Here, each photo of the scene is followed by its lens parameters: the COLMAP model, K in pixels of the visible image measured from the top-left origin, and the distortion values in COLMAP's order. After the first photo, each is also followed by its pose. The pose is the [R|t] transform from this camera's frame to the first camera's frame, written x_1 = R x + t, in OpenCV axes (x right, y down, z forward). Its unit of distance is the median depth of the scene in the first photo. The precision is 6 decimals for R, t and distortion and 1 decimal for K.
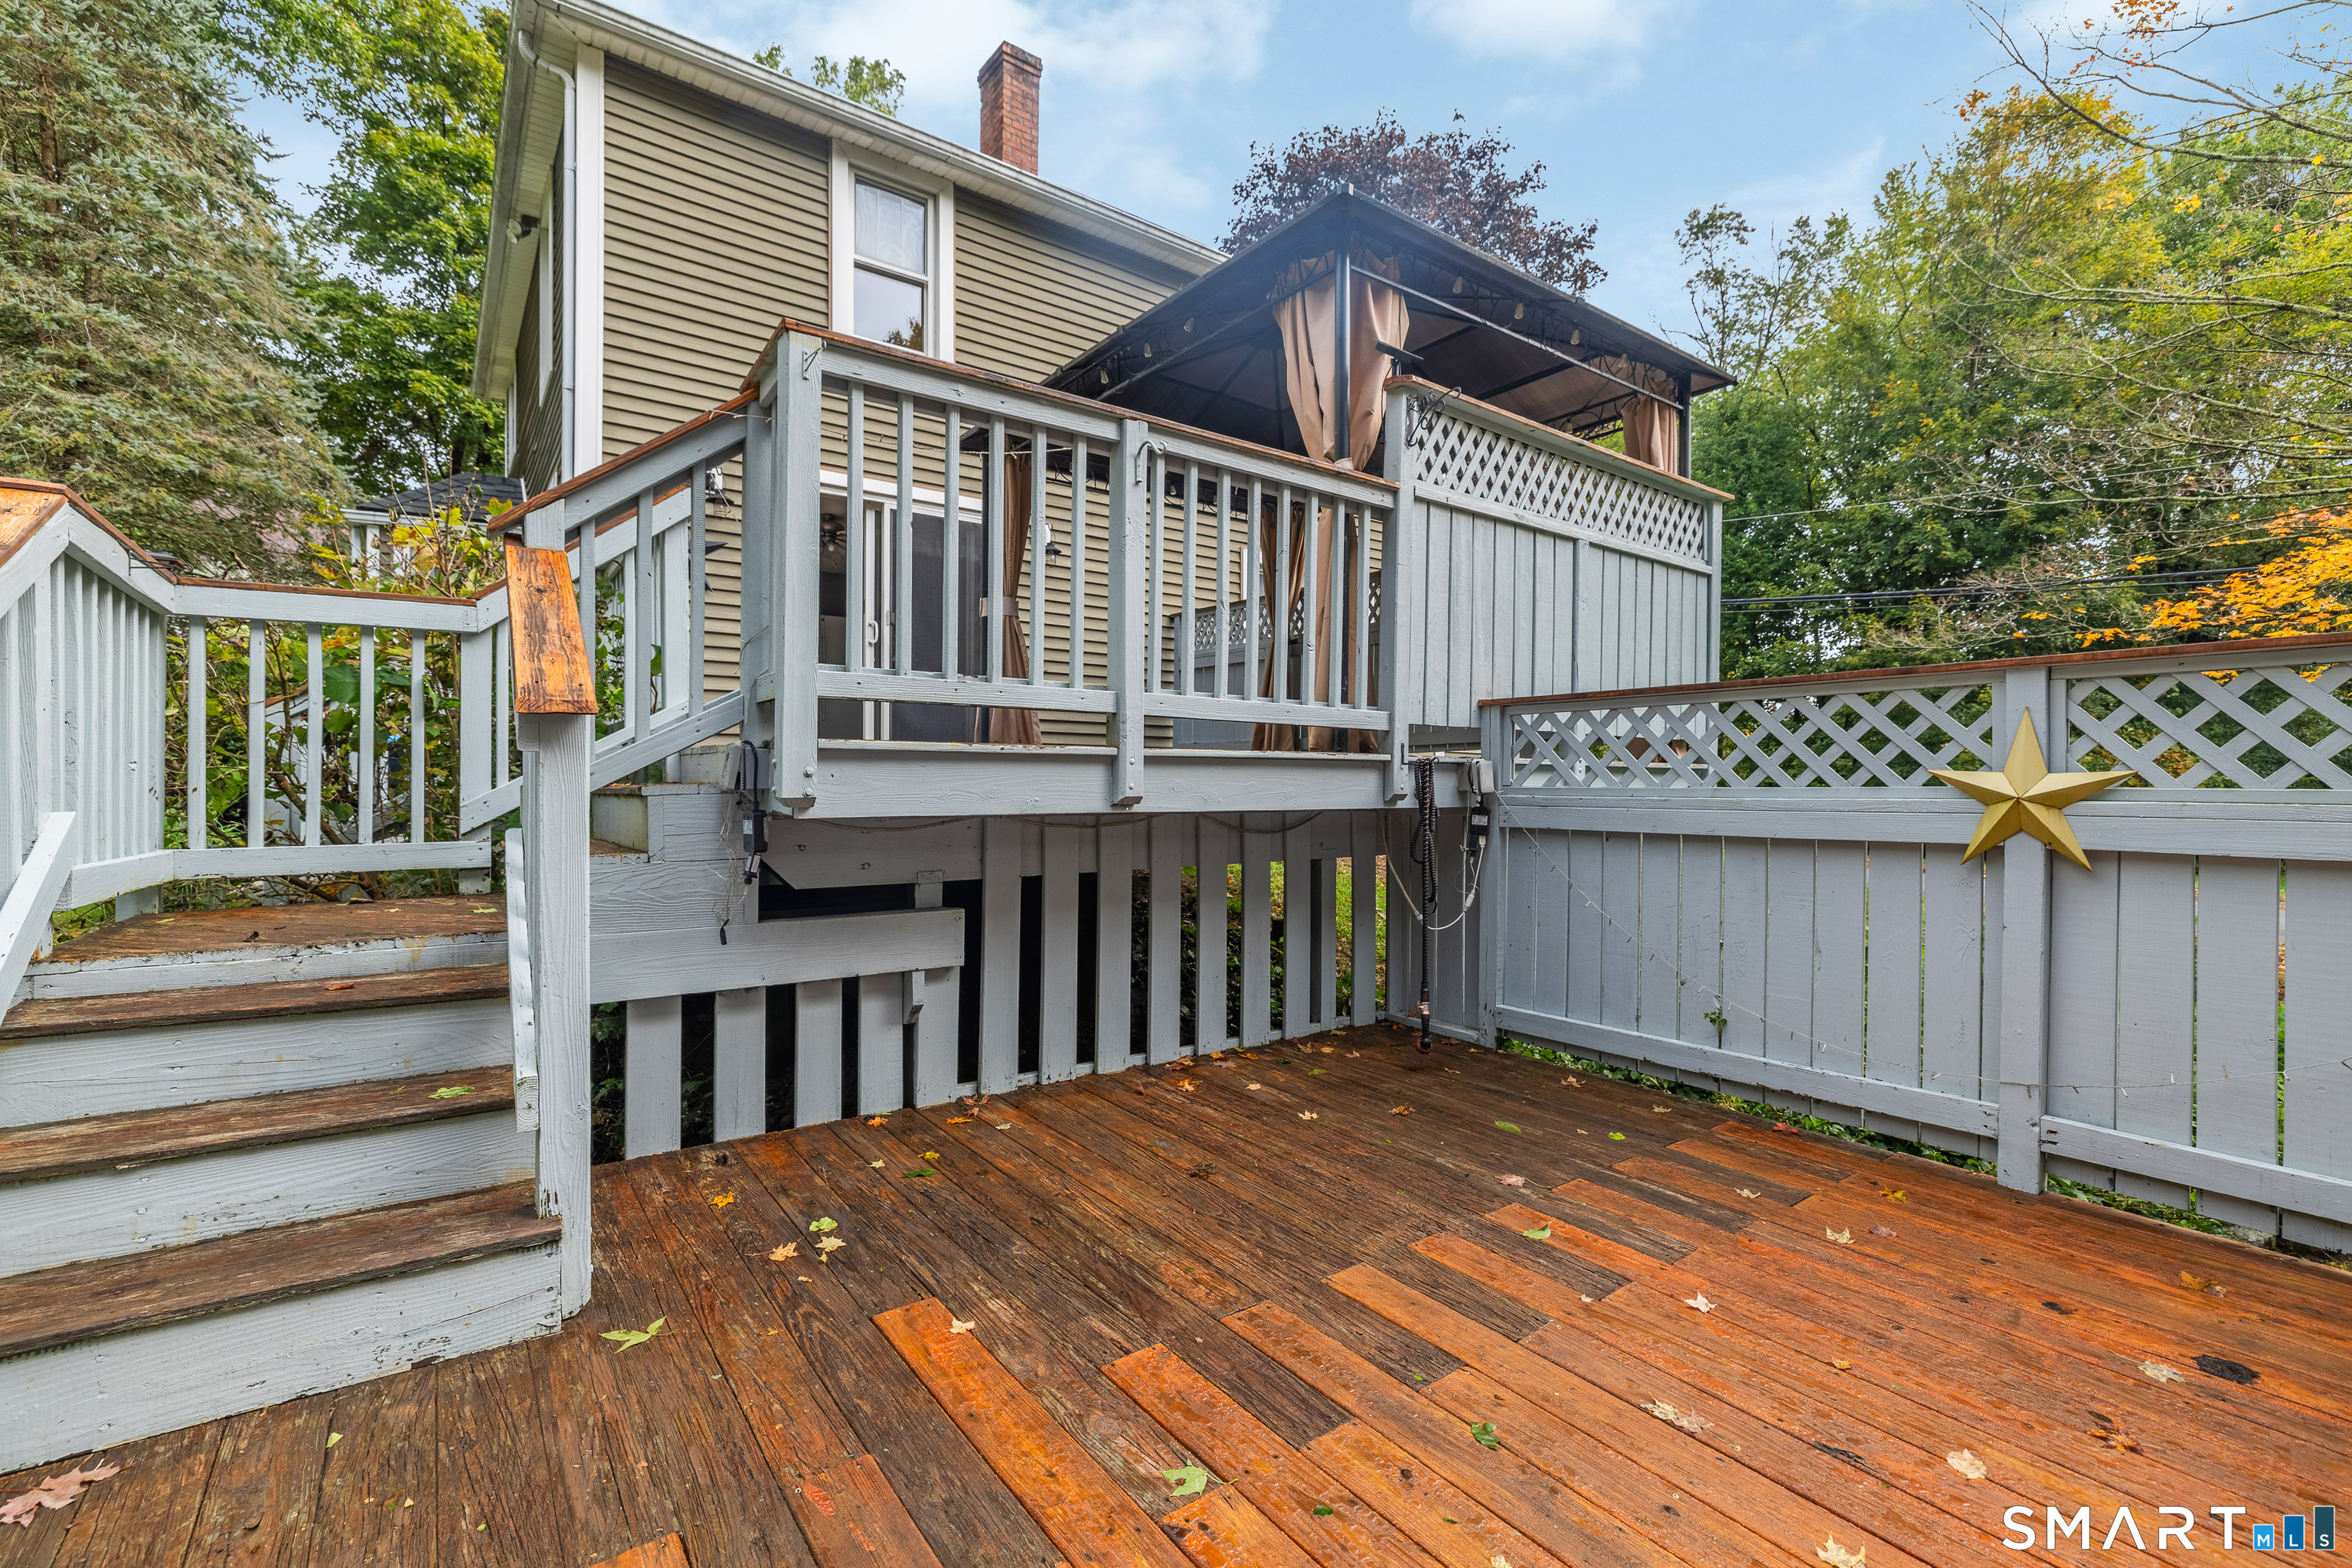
lens RADIAL K [[1021.3, 0, 1165.1], [0, 1021.3, 786.8], [0, 0, 1]] dist [-0.004328, 0.002055]
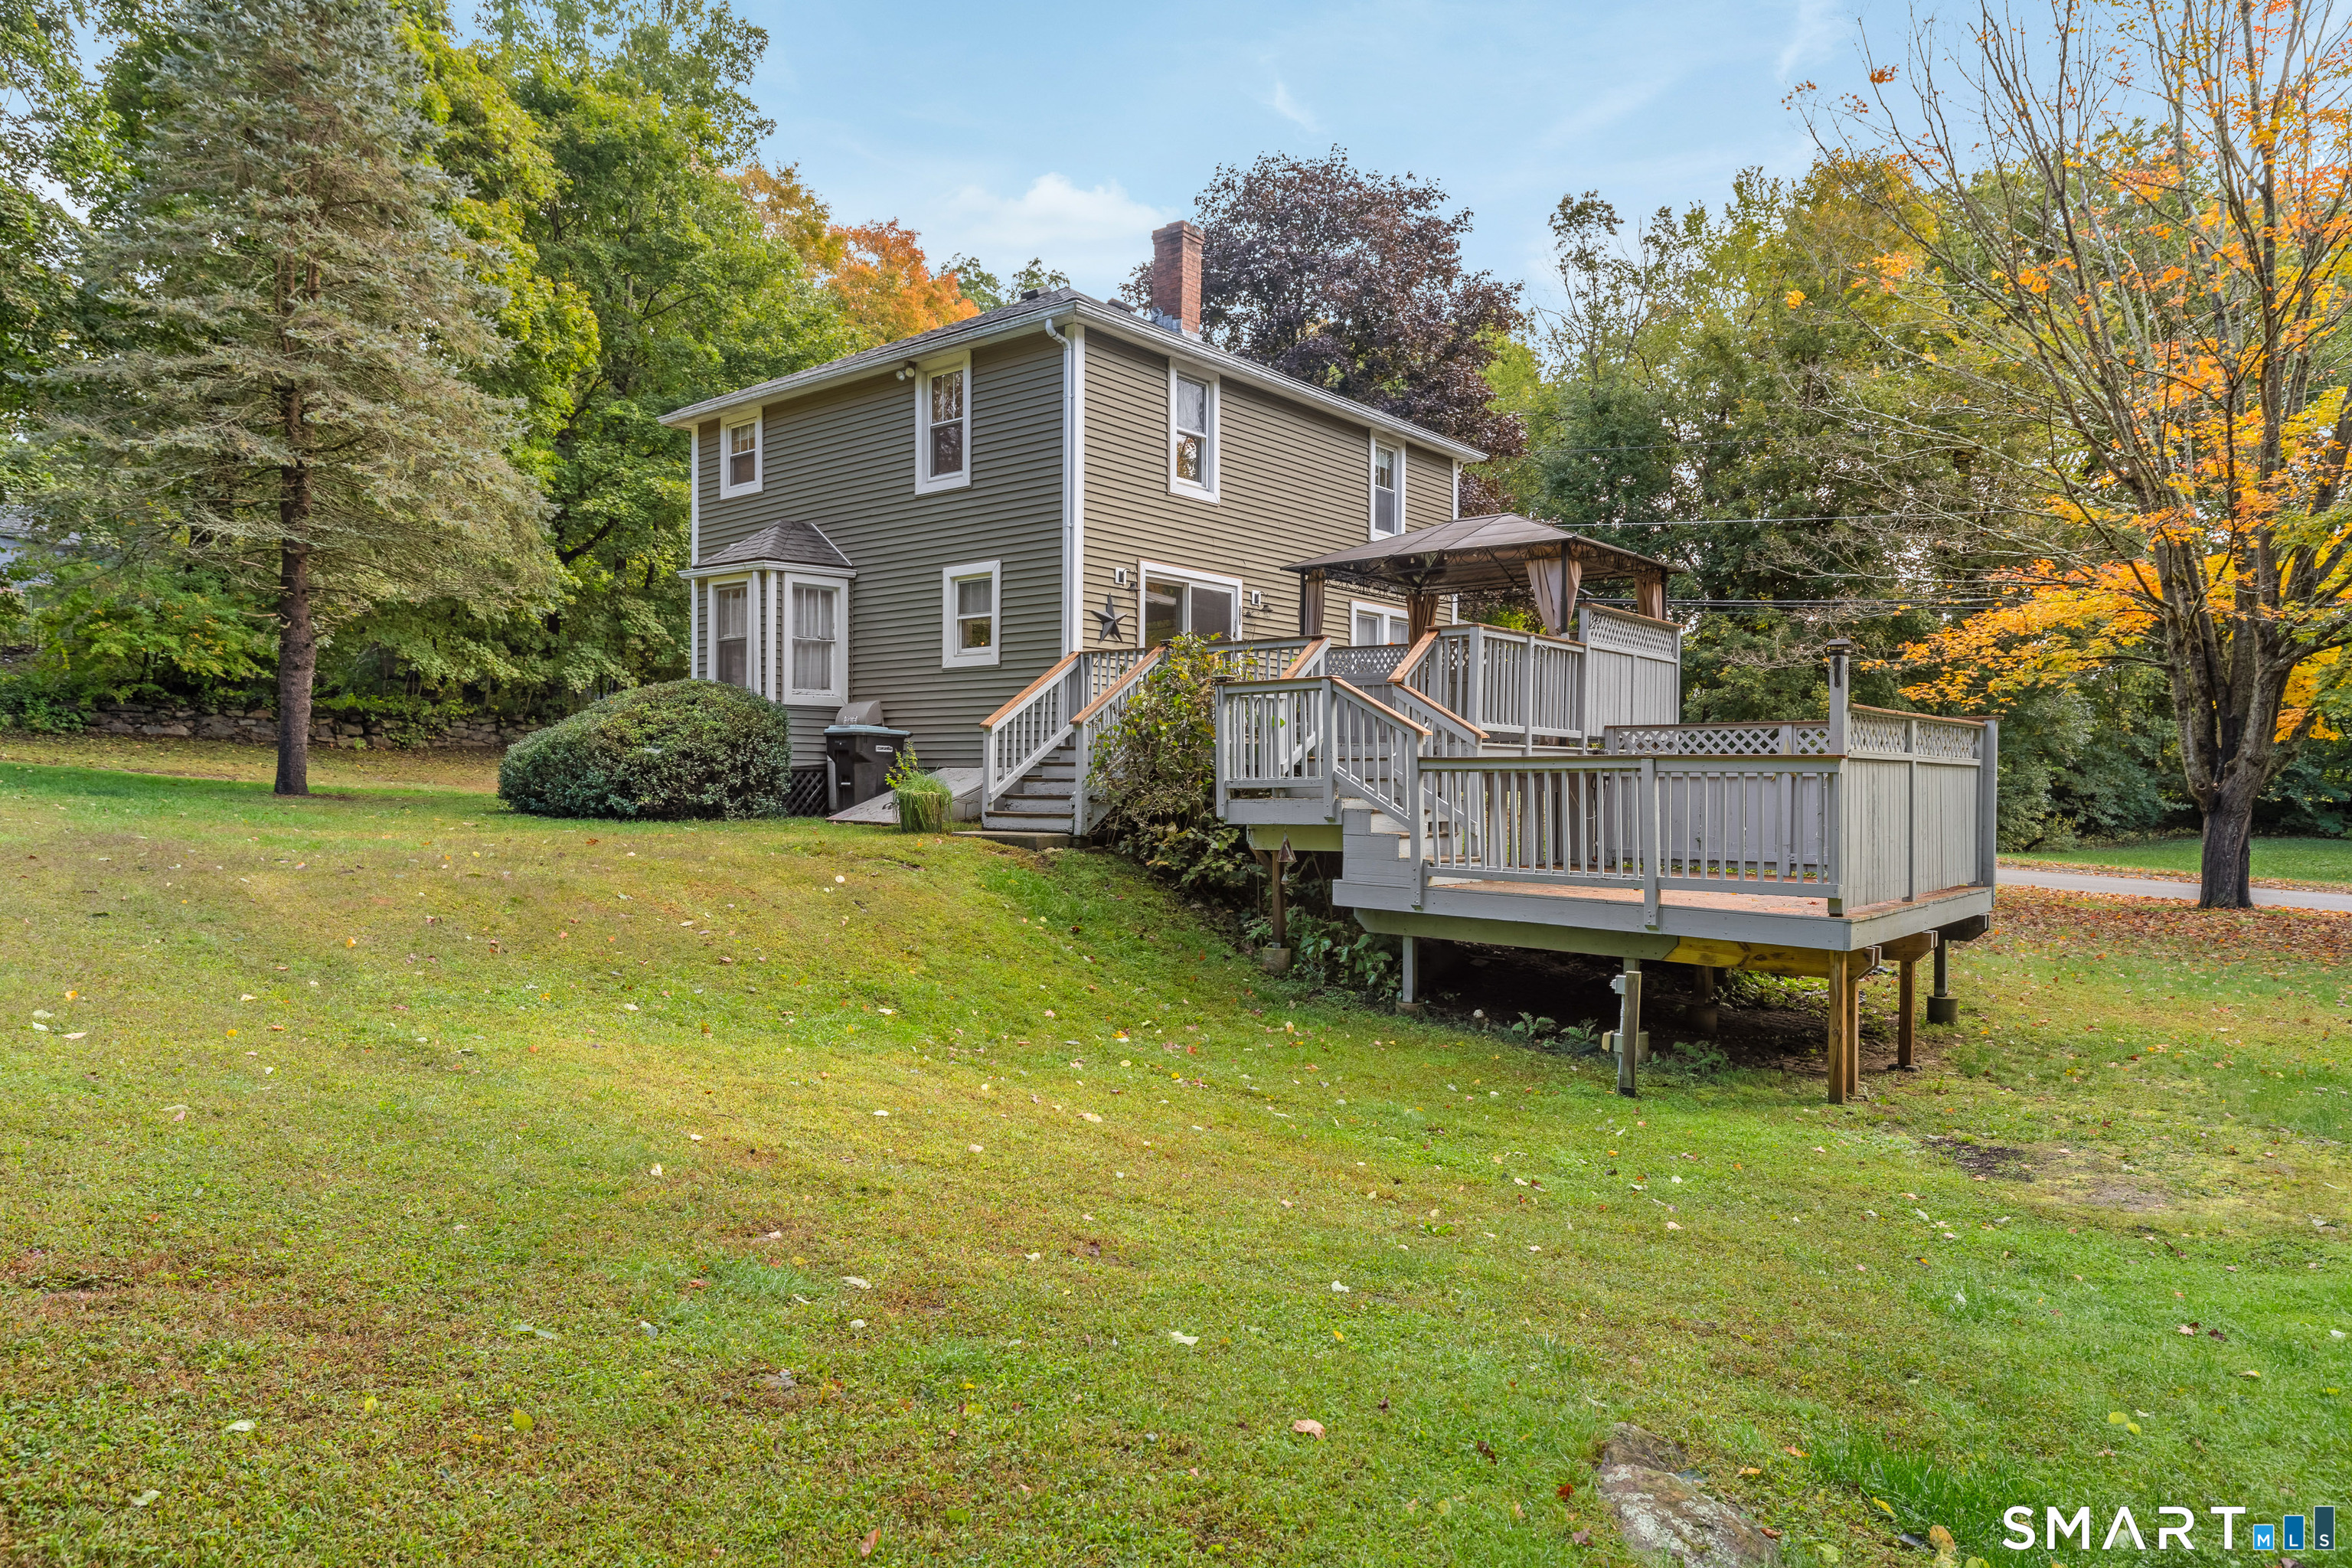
lens RADIAL K [[1456.2, 0, 1181.3], [0, 1456.2, 780.2], [0, 0, 1]] dist [0.001185, -0.000164]
pose [[0.967835, 0.000763, 0.251585, -0.335259], [-0.000431, 0.999999, -0.001376, 0.011214], [-0.251586, 0.001223, 0.967834, -0.458666]]
